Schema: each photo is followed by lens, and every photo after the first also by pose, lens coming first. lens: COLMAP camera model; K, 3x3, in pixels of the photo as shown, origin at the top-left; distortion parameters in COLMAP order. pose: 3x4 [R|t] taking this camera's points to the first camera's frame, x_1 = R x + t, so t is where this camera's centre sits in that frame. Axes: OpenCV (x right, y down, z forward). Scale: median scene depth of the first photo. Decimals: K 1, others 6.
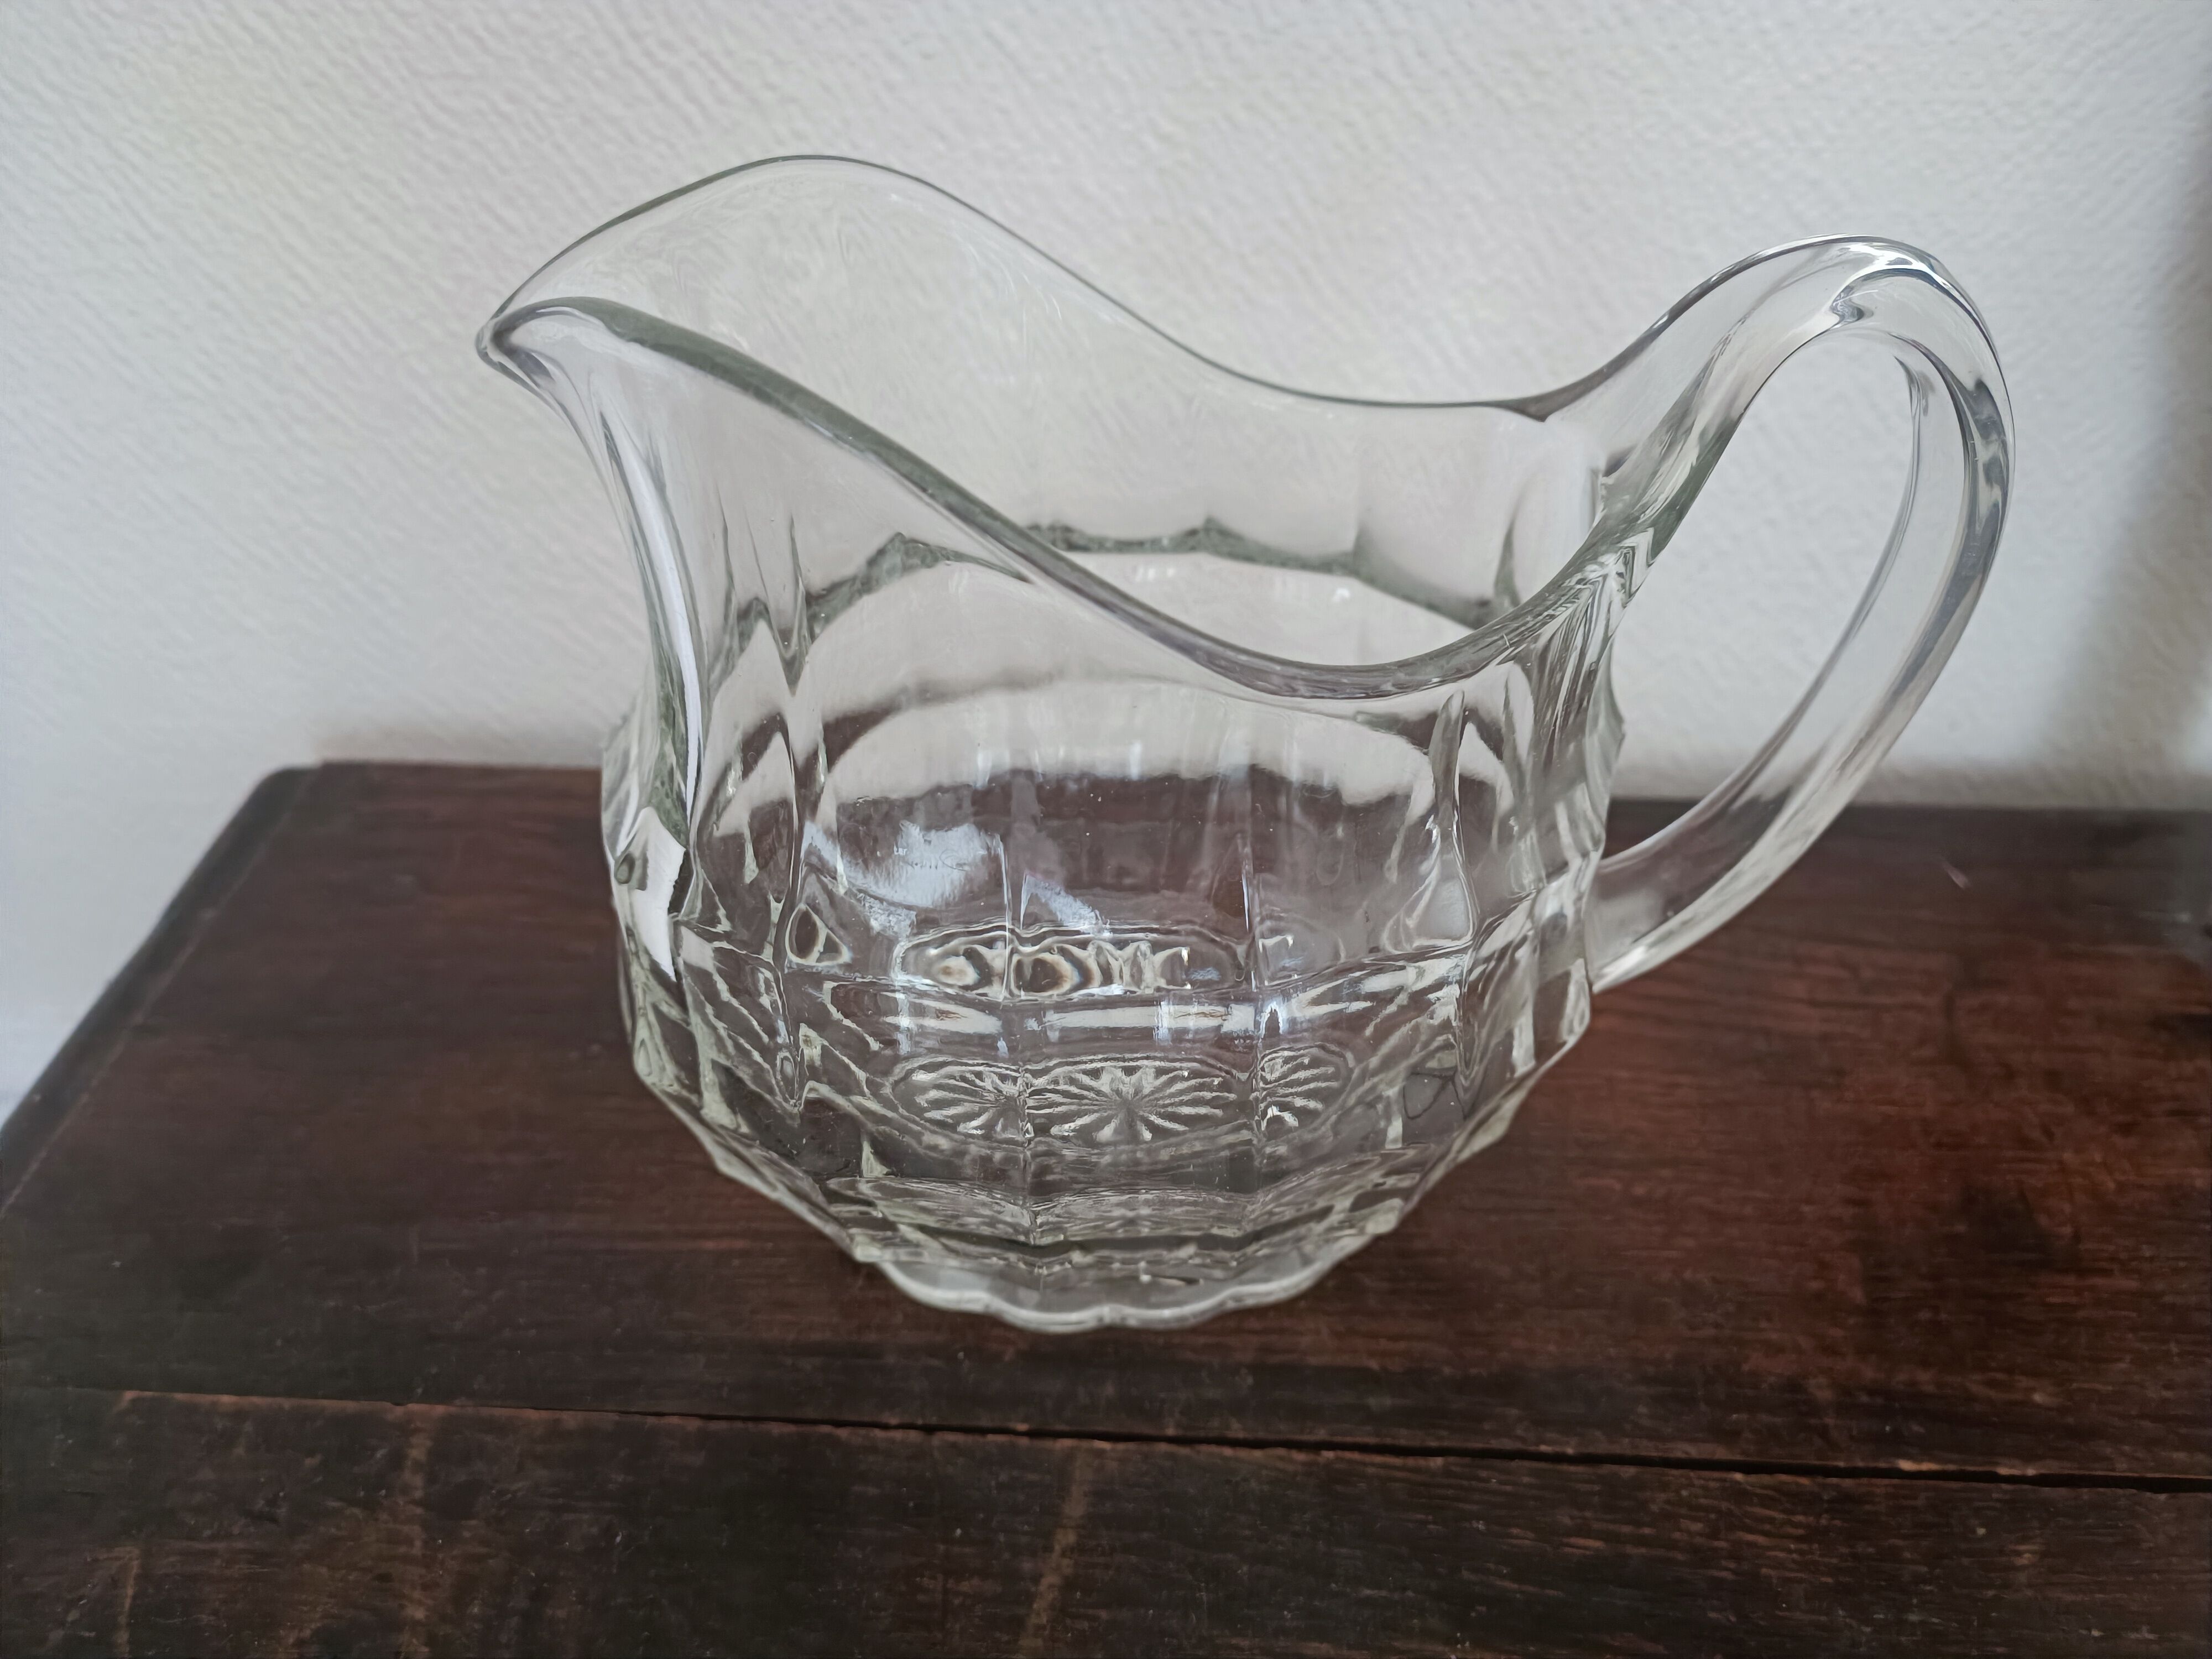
lens RADIAL K [[1632.7, 0, 1110.6], [0, 1632.7, 814.6], [0, 0, 1]] dist [0.026368, -0.050273]
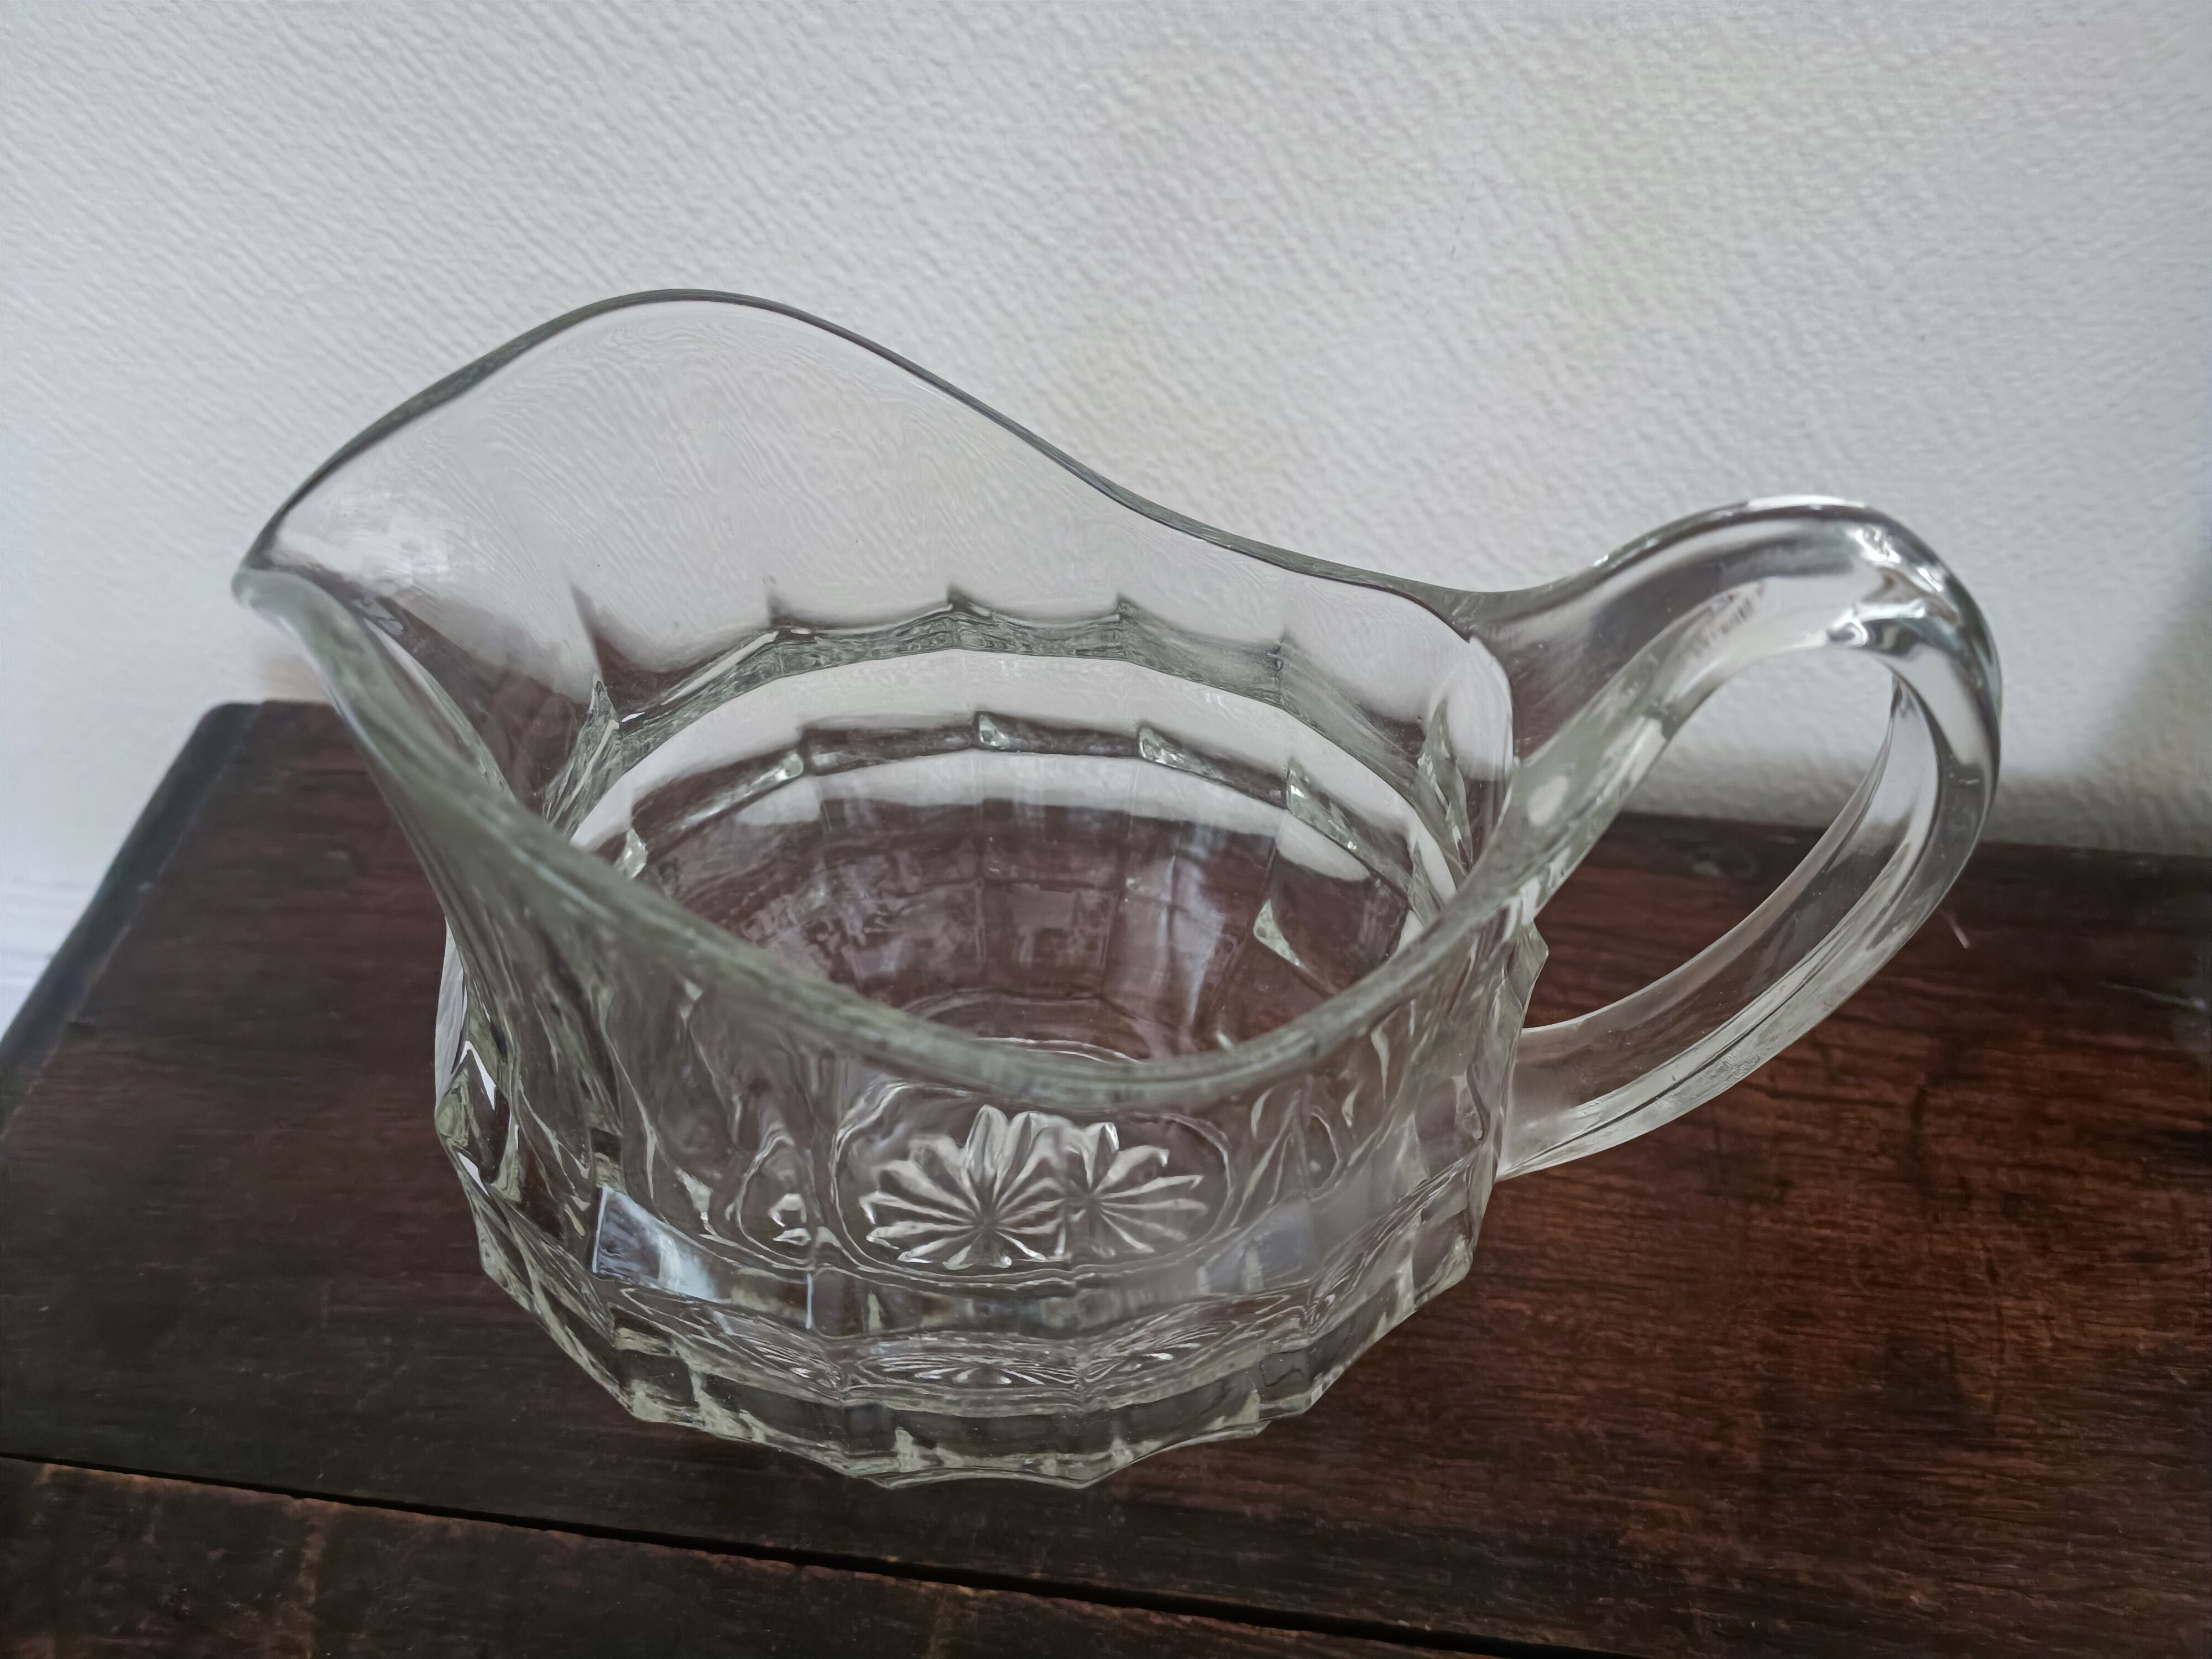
lens RADIAL K [[1632.7, 0, 1110.6], [0, 1632.7, 814.6], [0, 0, 1]] dist [0.026368, -0.050273]
pose [[0.997624, 0.047768, -0.049651, 0.088156], [-0.036064, 0.976075, 0.214424, -0.242546], [0.058706, -0.212123, 0.975478, 0.088265]]
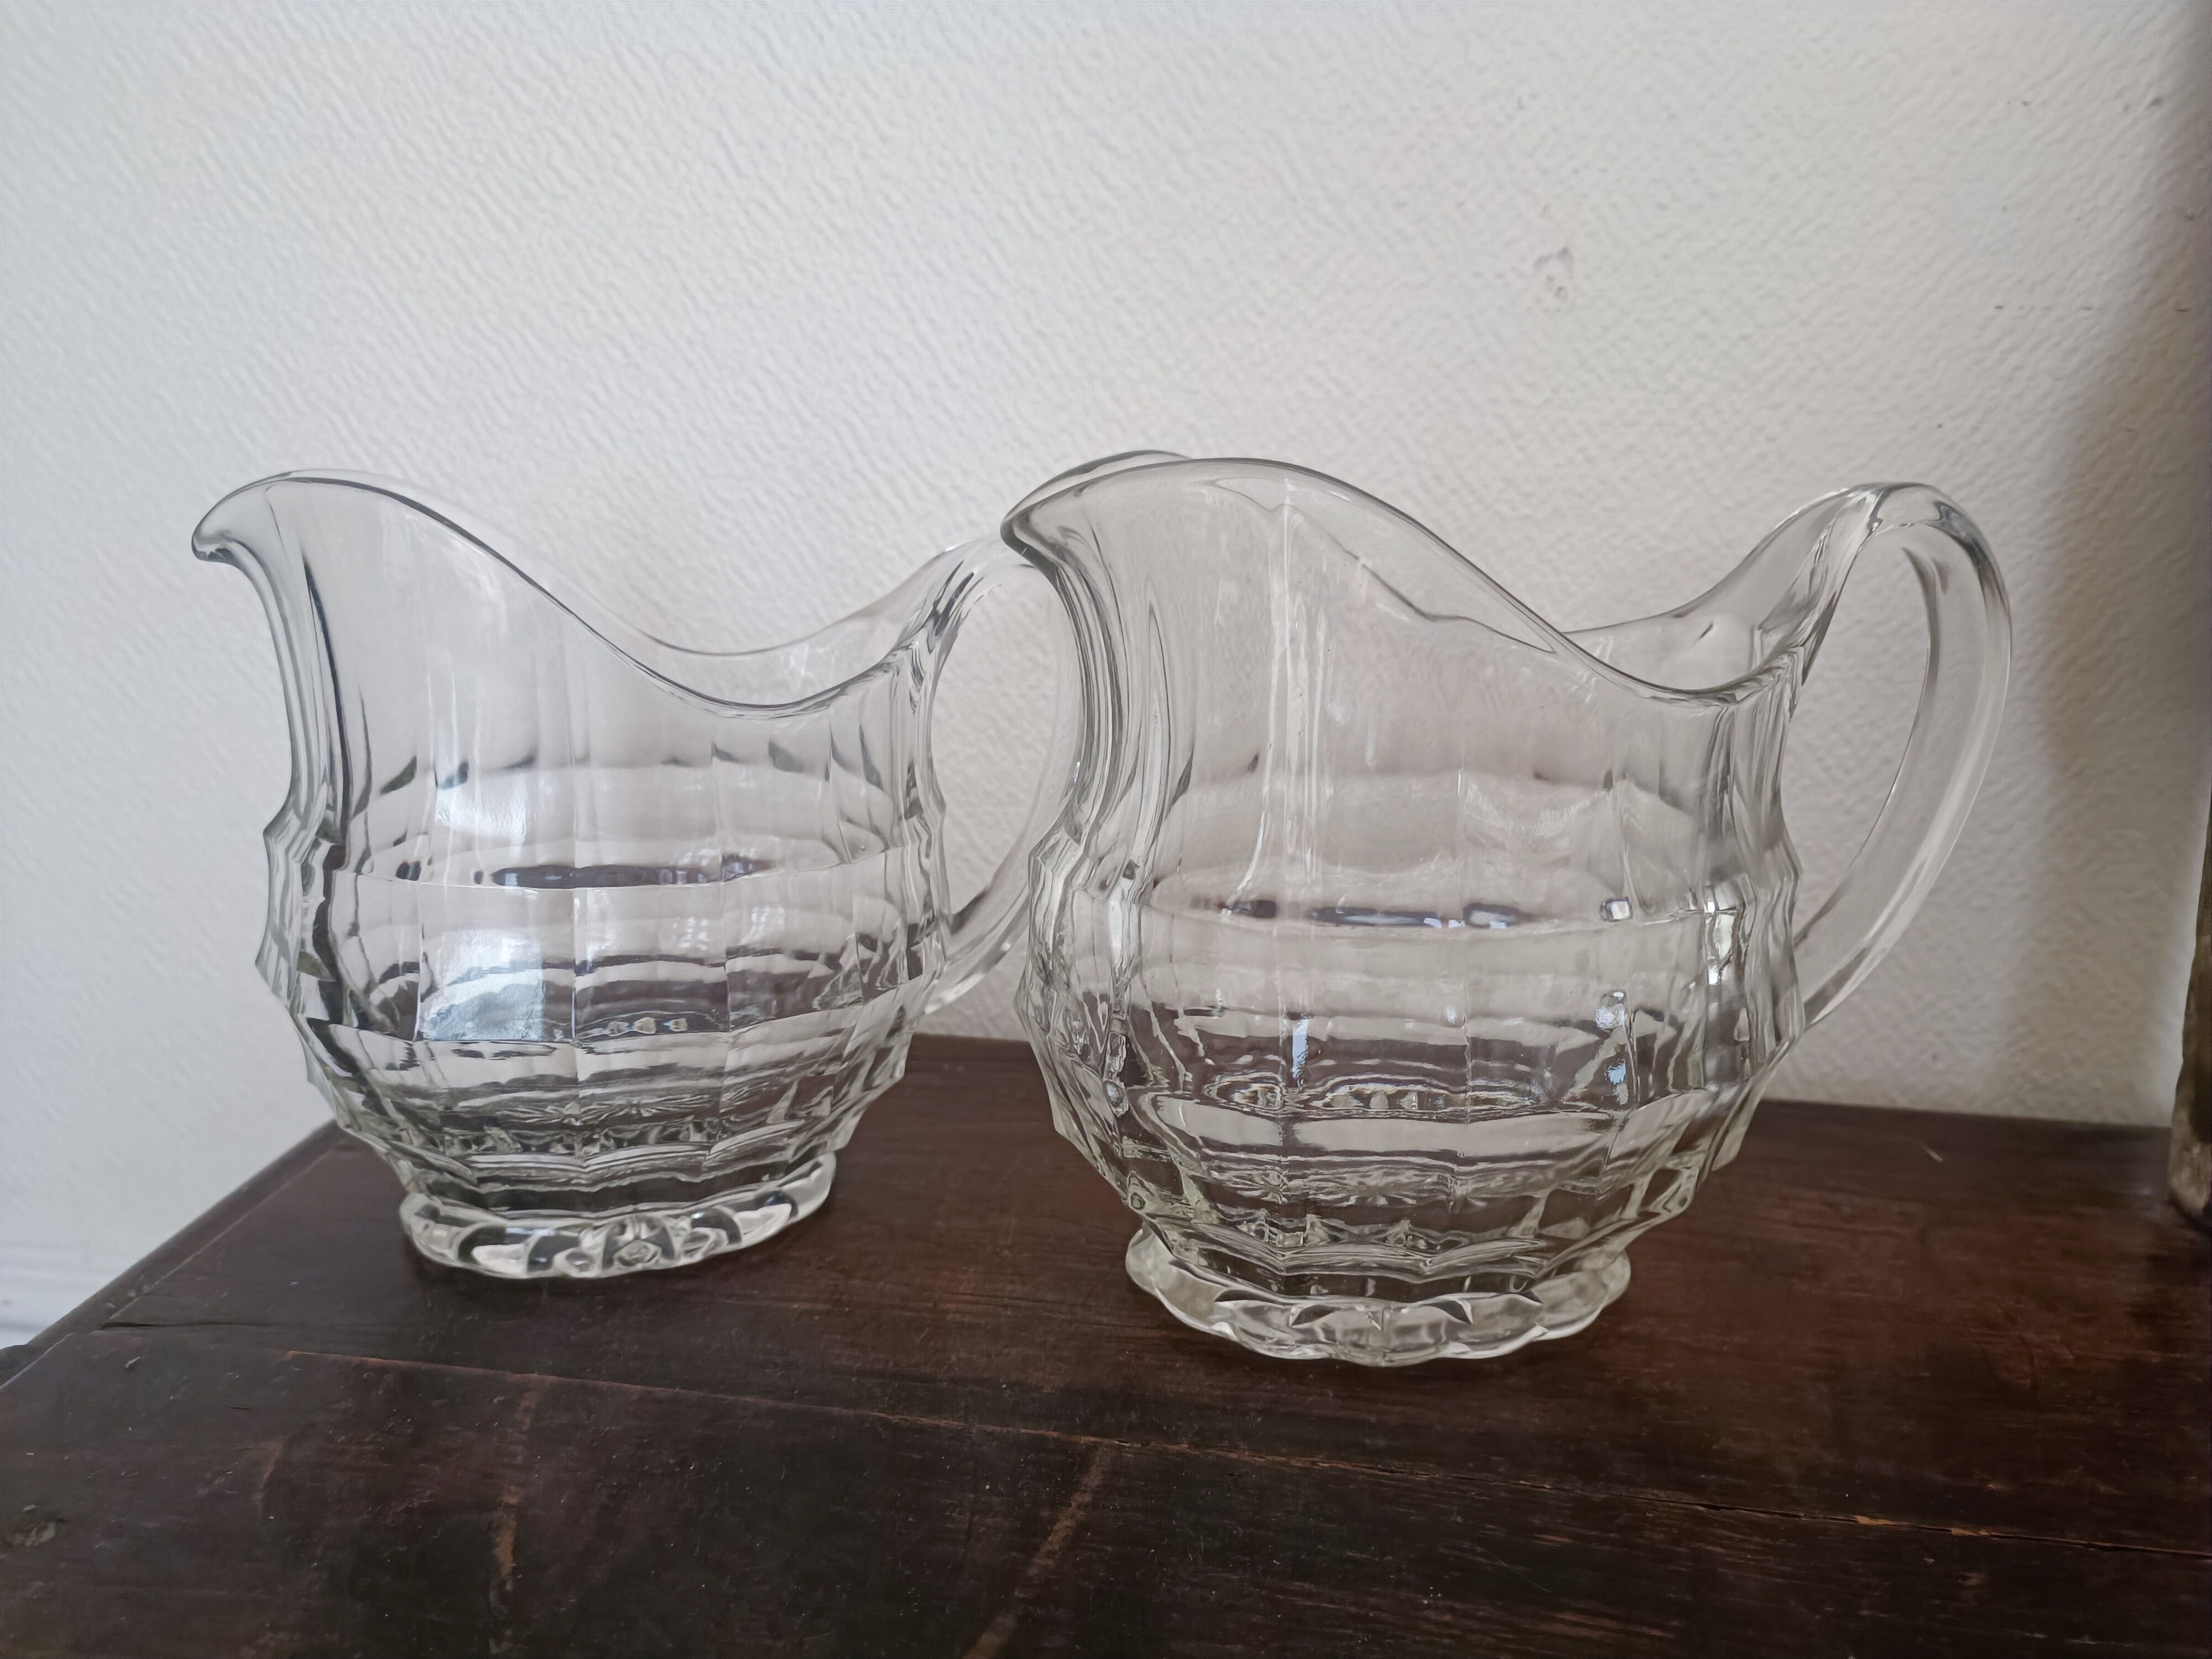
lens RADIAL K [[1606.4, 0, 1116.6], [0, 1606.4, 831.2], [0, 0, 1]] dist [-0.005876, -0.002672]
pose [[0.995920, 0.048457, -0.076128, 0.042542], [-0.073002, 0.928536, -0.363995, 0.309137], [0.053049, 0.368067, 0.928285, -0.134821]]
